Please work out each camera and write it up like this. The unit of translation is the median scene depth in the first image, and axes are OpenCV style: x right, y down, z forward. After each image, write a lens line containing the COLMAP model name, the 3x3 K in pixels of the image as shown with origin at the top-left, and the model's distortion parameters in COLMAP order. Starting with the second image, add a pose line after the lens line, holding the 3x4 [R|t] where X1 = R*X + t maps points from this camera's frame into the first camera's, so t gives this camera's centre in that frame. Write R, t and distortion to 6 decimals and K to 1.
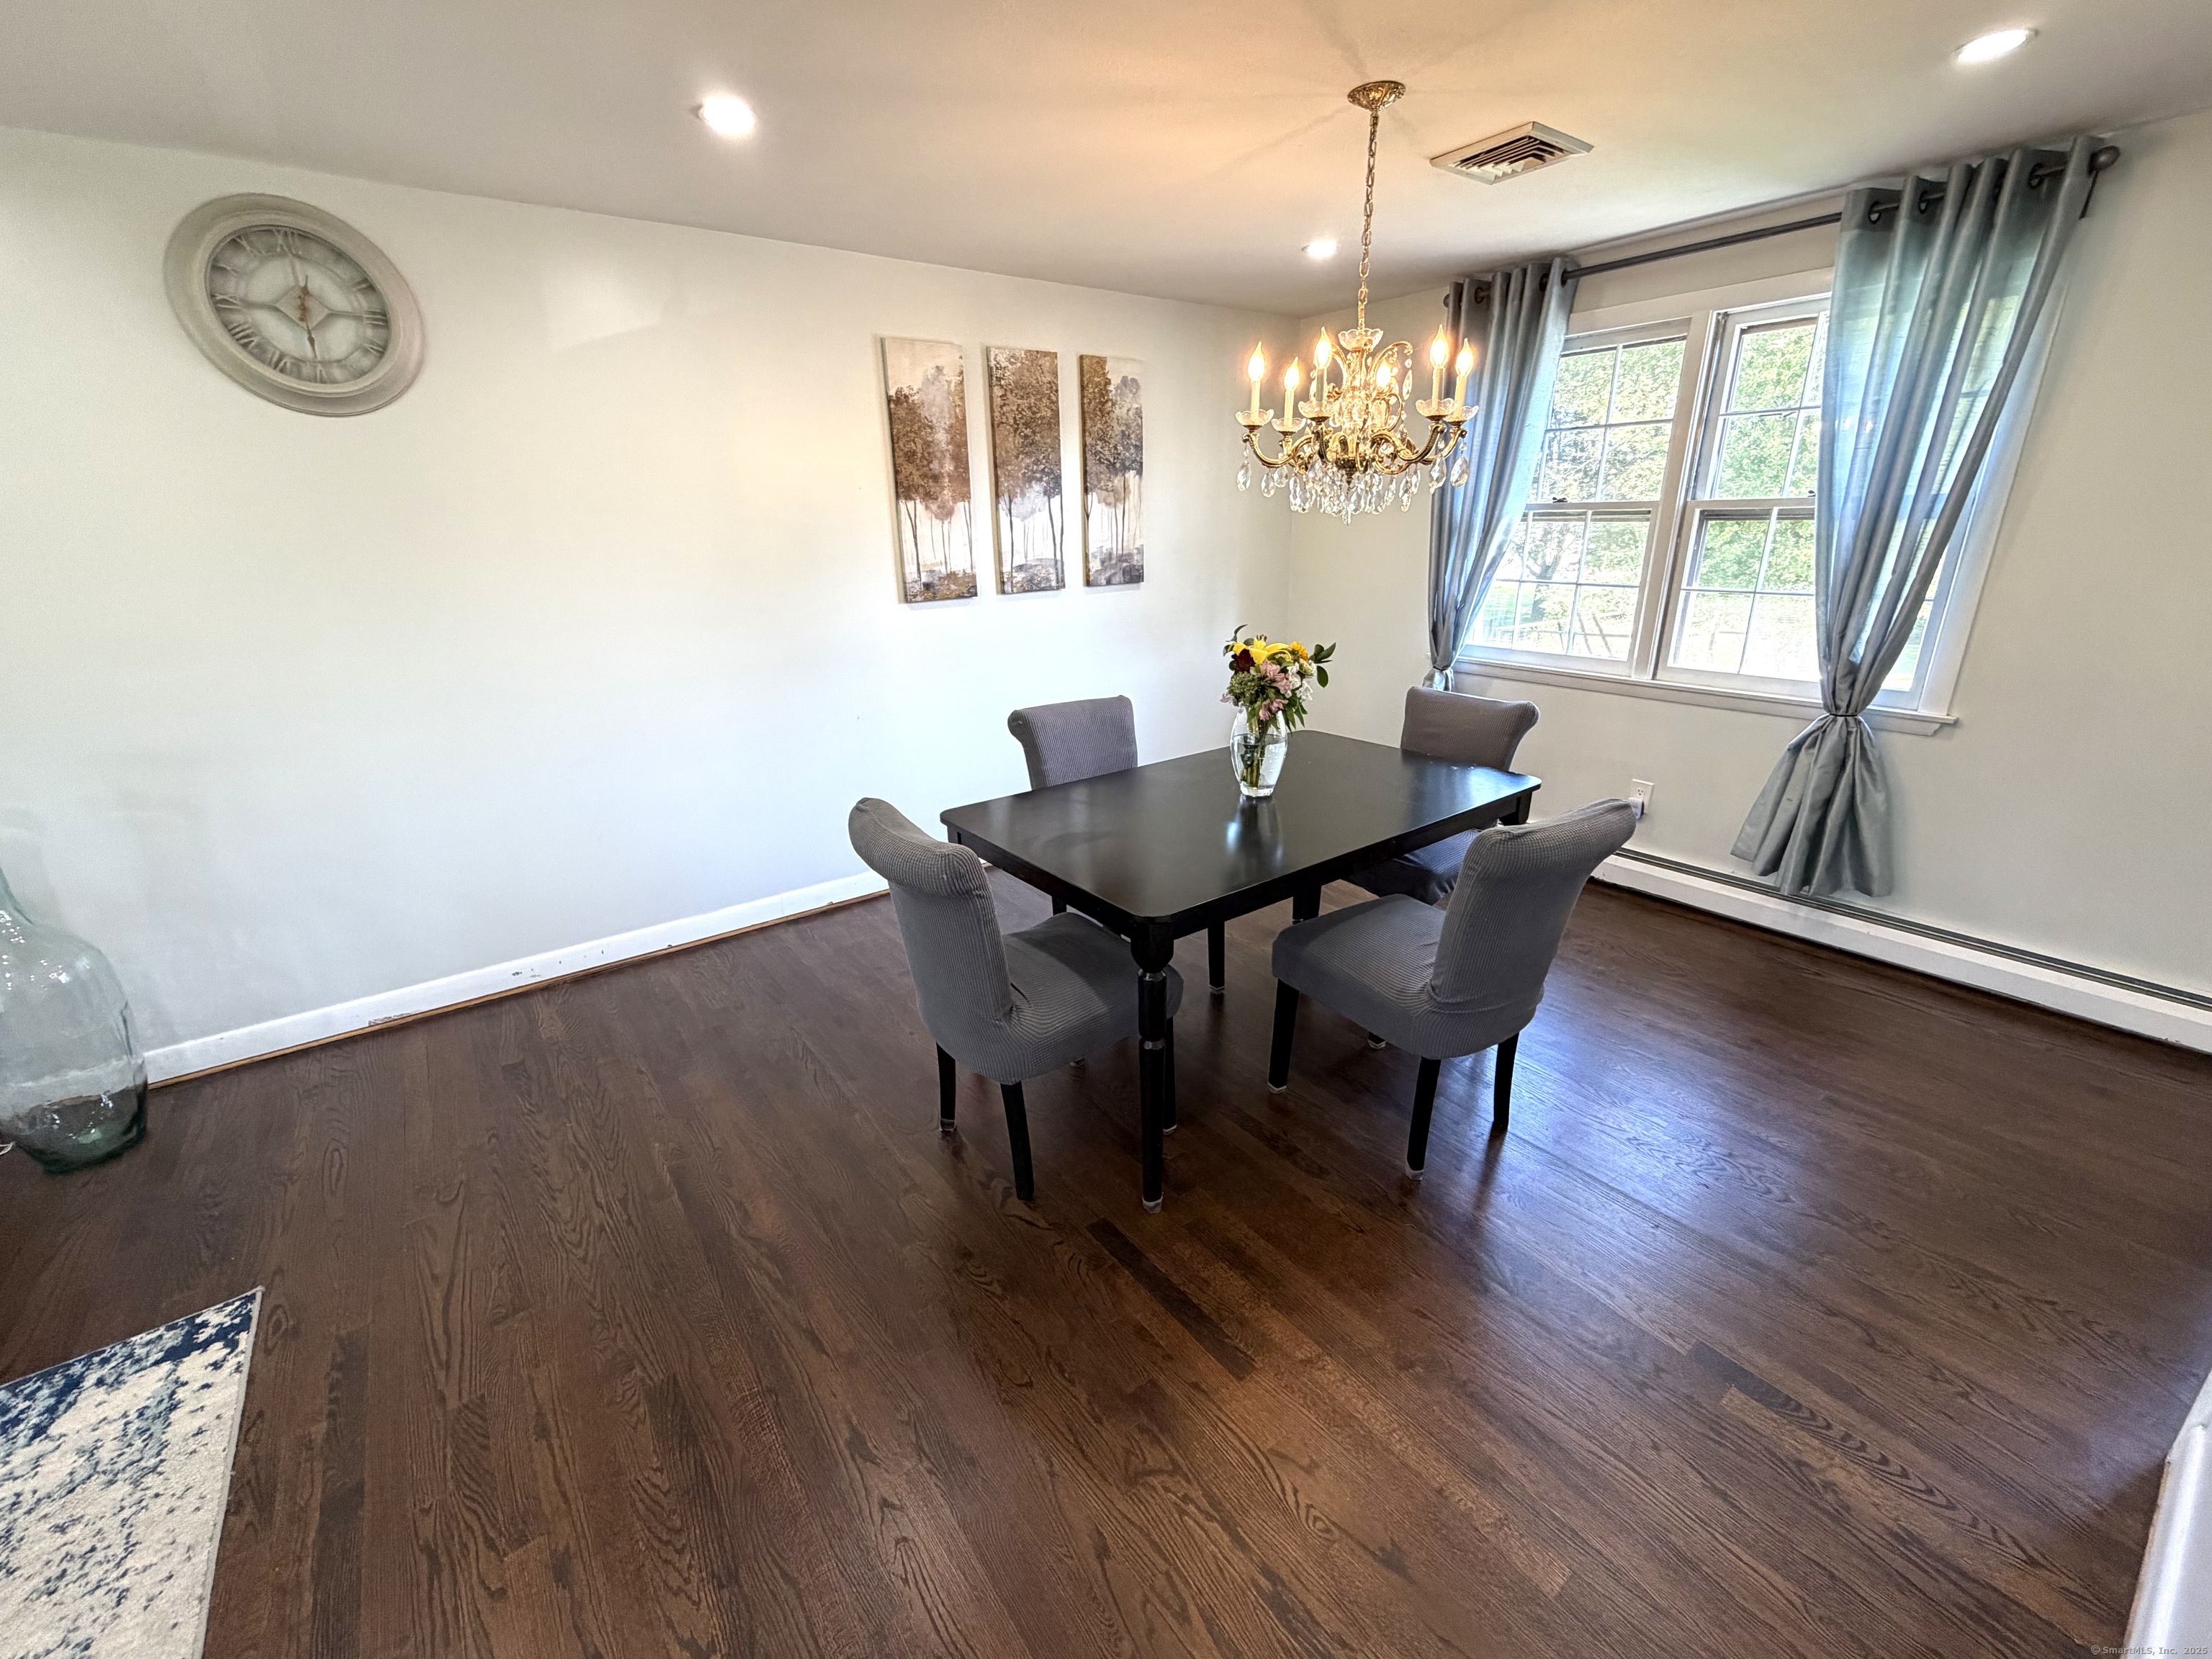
lens RADIAL K [[904.6, 0, 1106.0], [0, 904.6, 829.5], [0, 0, 1]] dist [0.000366, -0.000099]
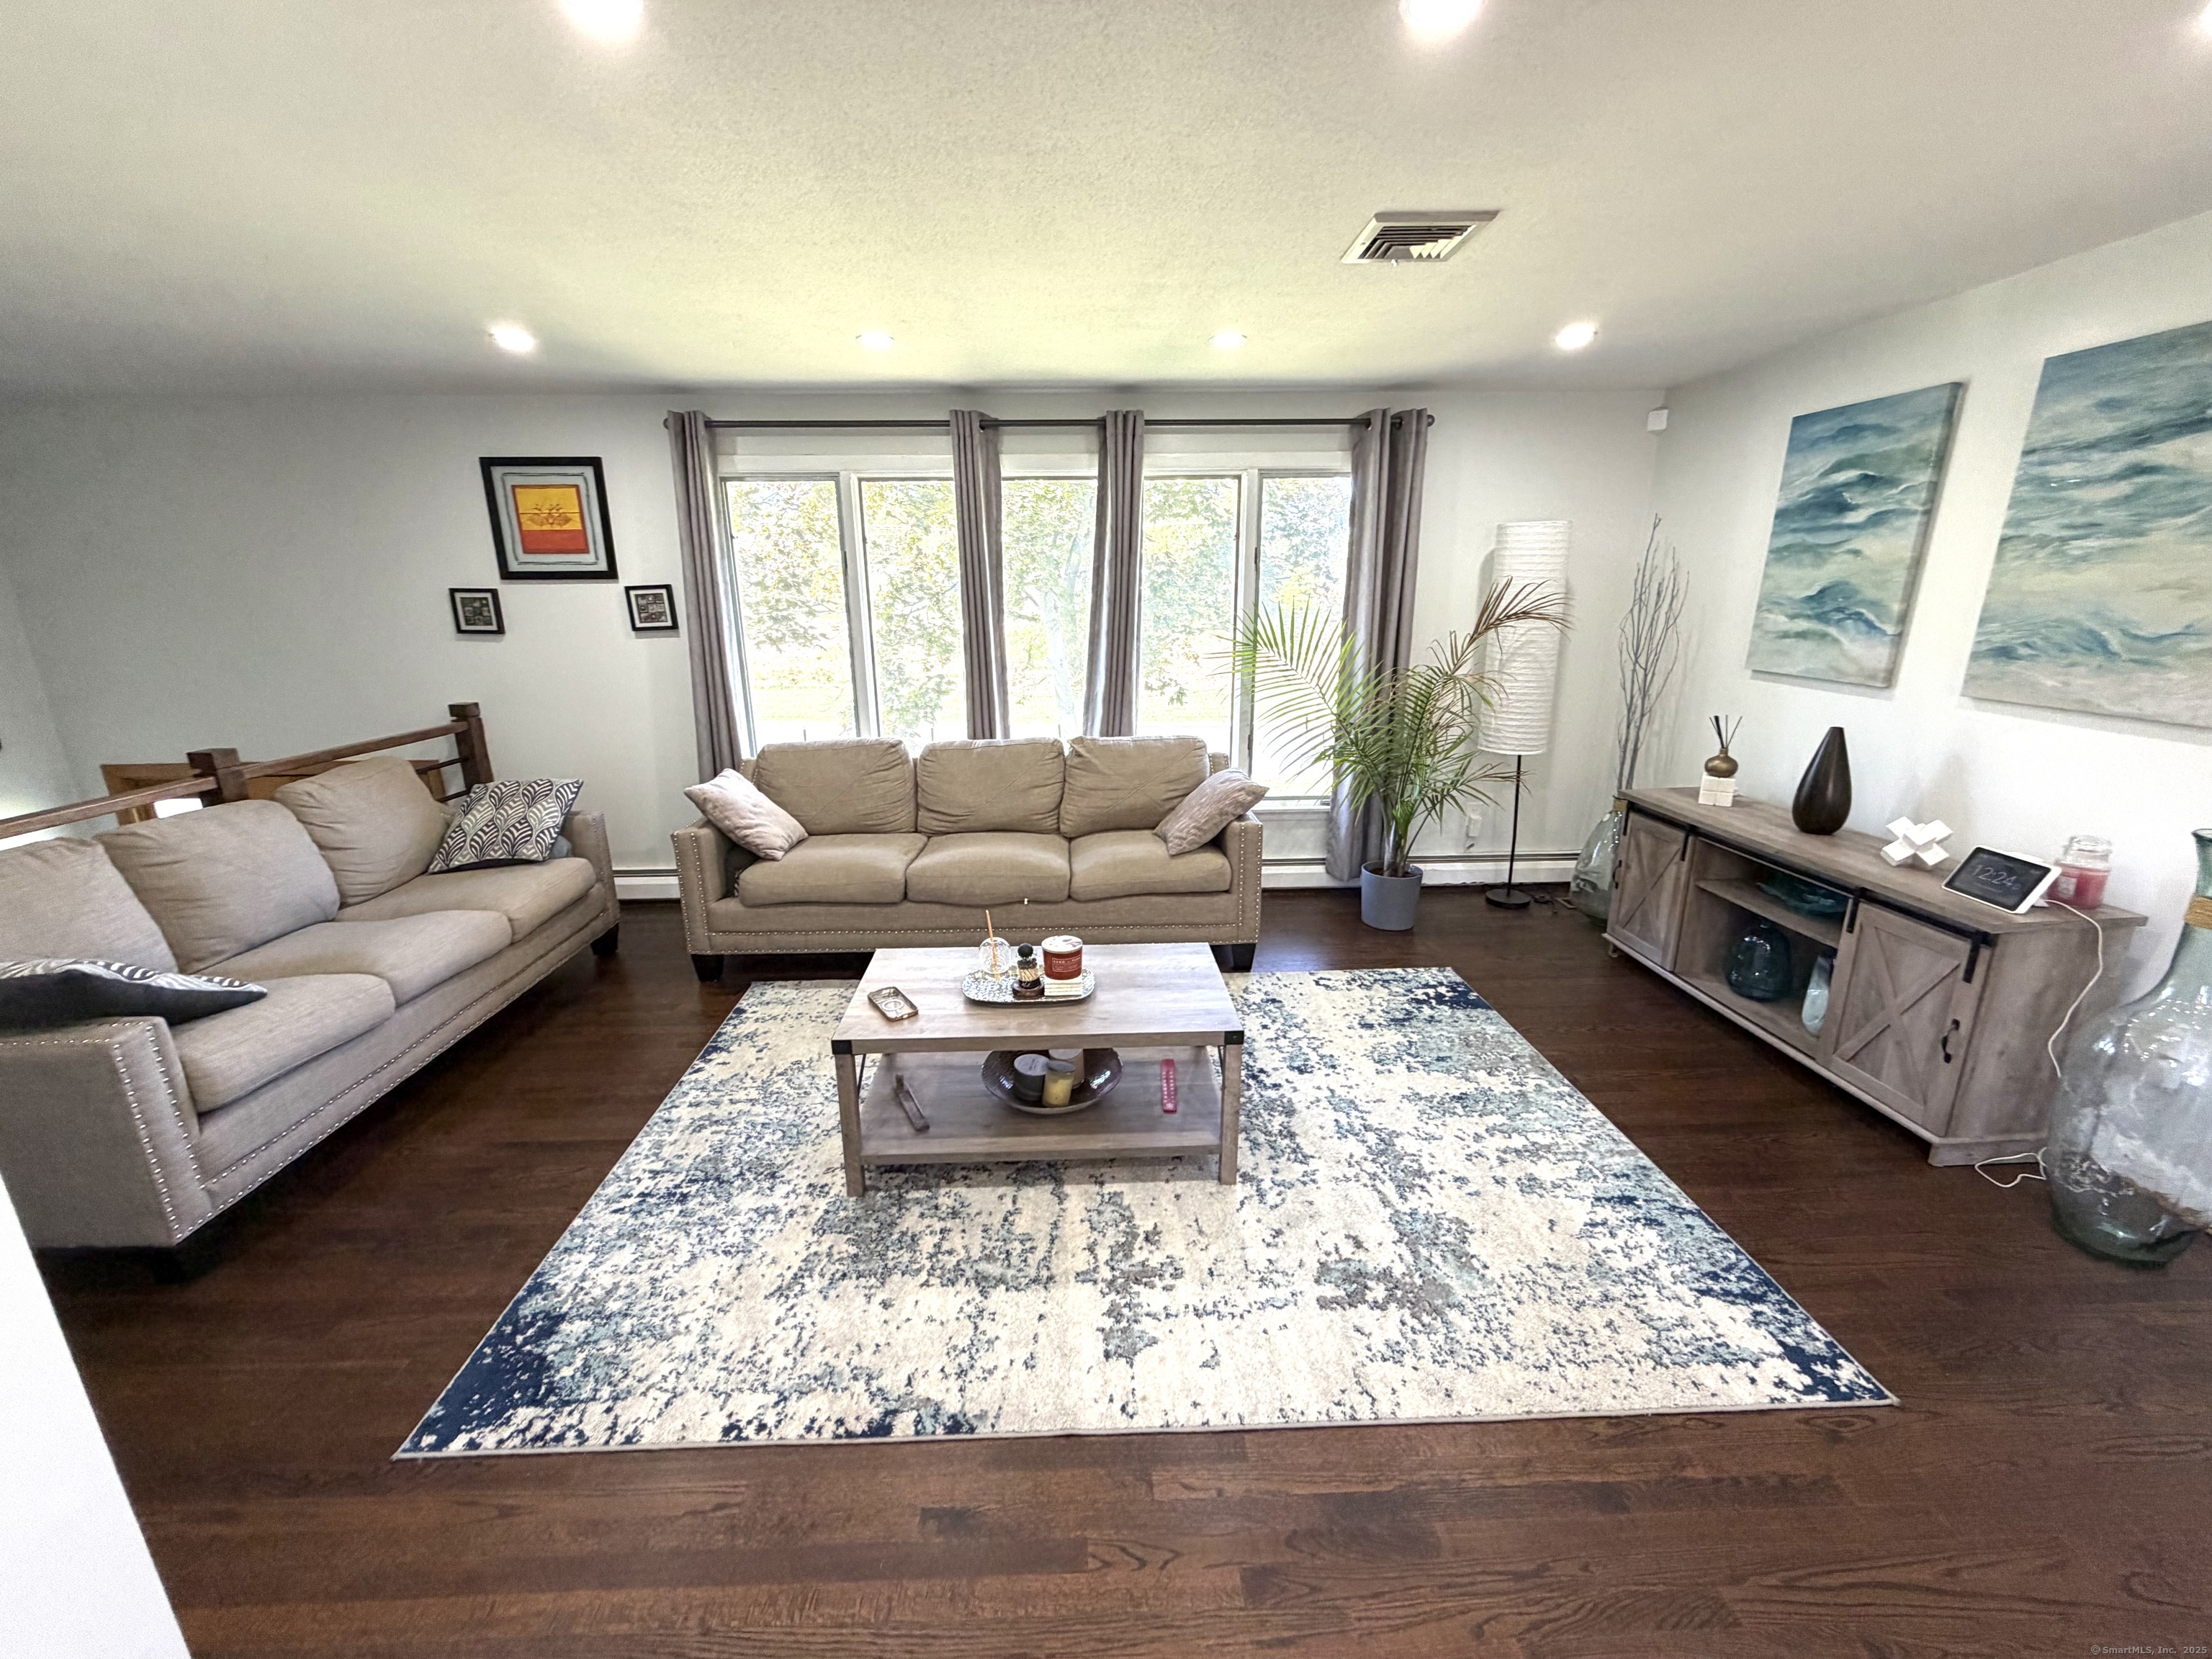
lens RADIAL K [[881.5, 0, 1097.9], [0, 881.5, 831.2], [0, 0, 1]] dist [0.000066, -0.000250]
pose [[-0.572591, 0.244567, -0.782513, 0.100563], [-0.250101, 0.856865, 0.450812, -0.205264], [0.780762, 0.453838, -0.429466, 0.514001]]
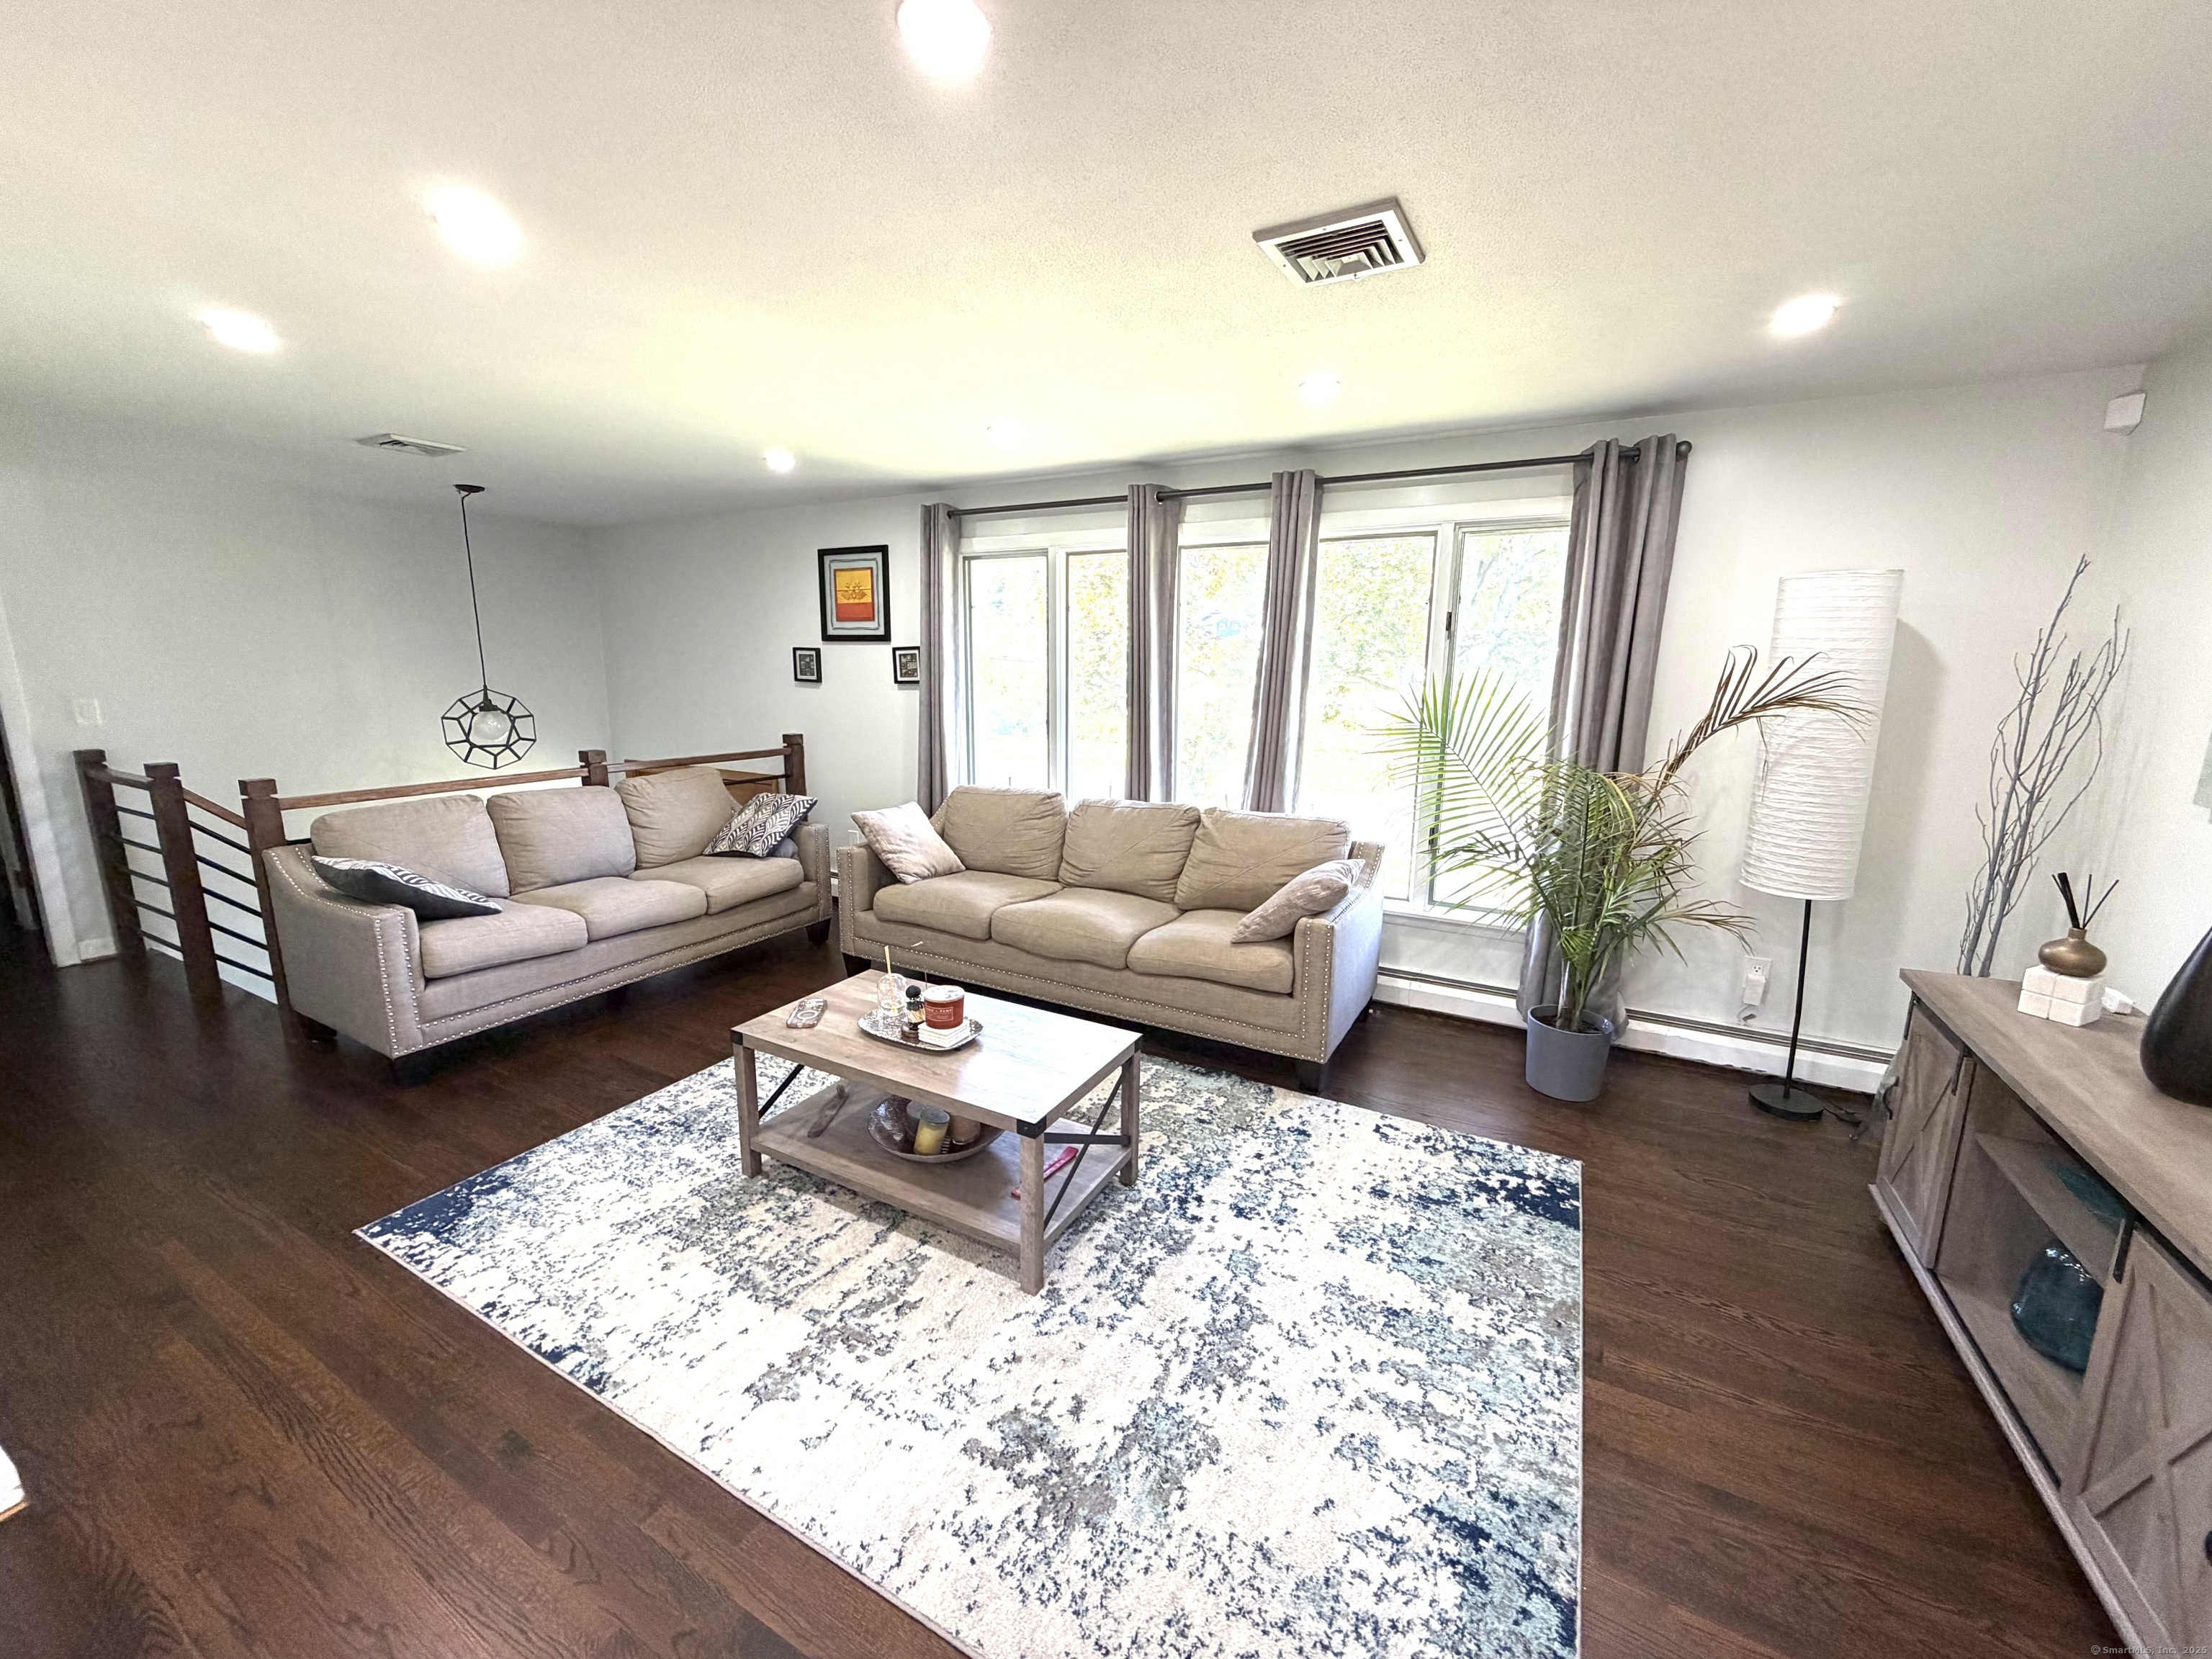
lens RADIAL K [[881.5, 0, 1097.9], [0, 881.5, 831.2], [0, 0, 1]] dist [0.000066, -0.000250]
pose [[-0.914017, 0.090102, -0.395544, -0.578654], [-0.124664, 0.865462, 0.485216, -0.342829], [0.386047, 0.492806, -0.779814, 0.998635]]
